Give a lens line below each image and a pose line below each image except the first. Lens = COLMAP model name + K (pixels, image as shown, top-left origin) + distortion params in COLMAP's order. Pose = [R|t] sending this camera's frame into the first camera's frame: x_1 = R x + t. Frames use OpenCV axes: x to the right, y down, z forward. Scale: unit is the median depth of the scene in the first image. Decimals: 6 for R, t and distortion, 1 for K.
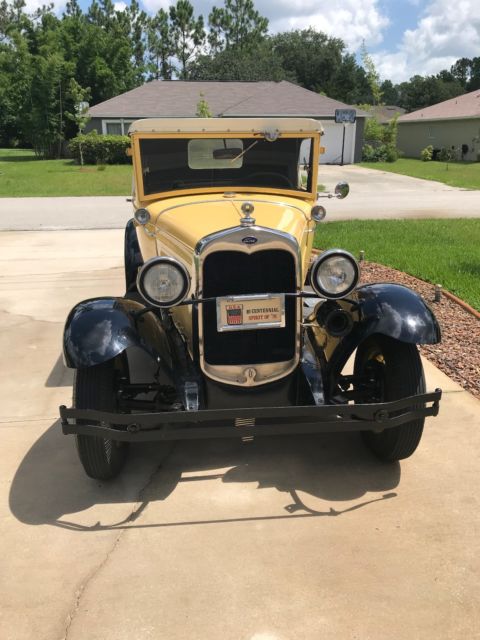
lens RADIAL K [[529.7, 0, 238.4], [0, 529.7, 315.7], [0, 0, 1]] dist [0.026618, -0.022431]
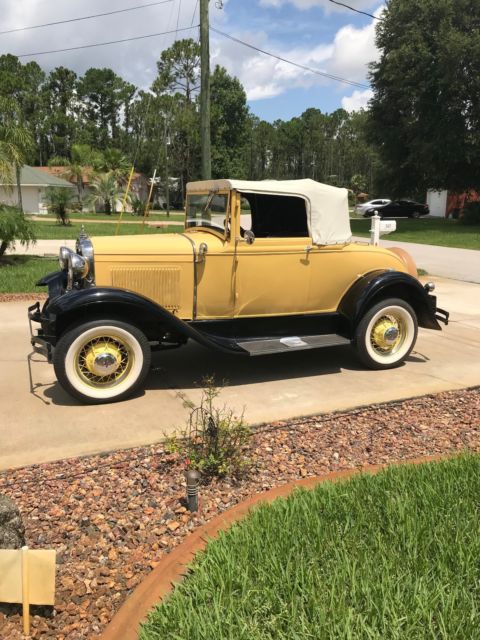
lens RADIAL K [[529.7, 0, 239.8], [0, 529.7, 322.3], [0, 0, 1]] dist [0.026618, -0.022431]
pose [[0.297526, 0.224483, -0.927947, 1.925258], [-0.319178, 0.939425, 0.124923, -0.290436], [0.899780, 0.259012, 0.351153, 0.893627]]
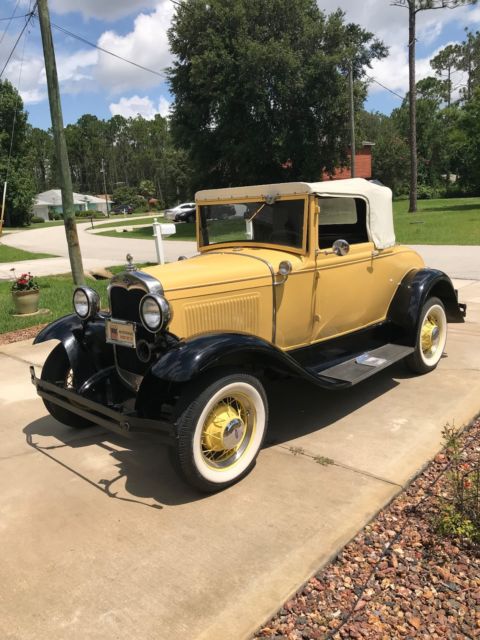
lens RADIAL K [[529.7, 0, 236.6], [0, 529.7, 320.0], [0, 0, 1]] dist [0.026618, -0.022431]
pose [[0.646615, 0.138127, -0.750207, 1.212790], [-0.196012, 0.980533, 0.011589, -0.110461], [0.737203, 0.139556, 0.661102, 0.300997]]
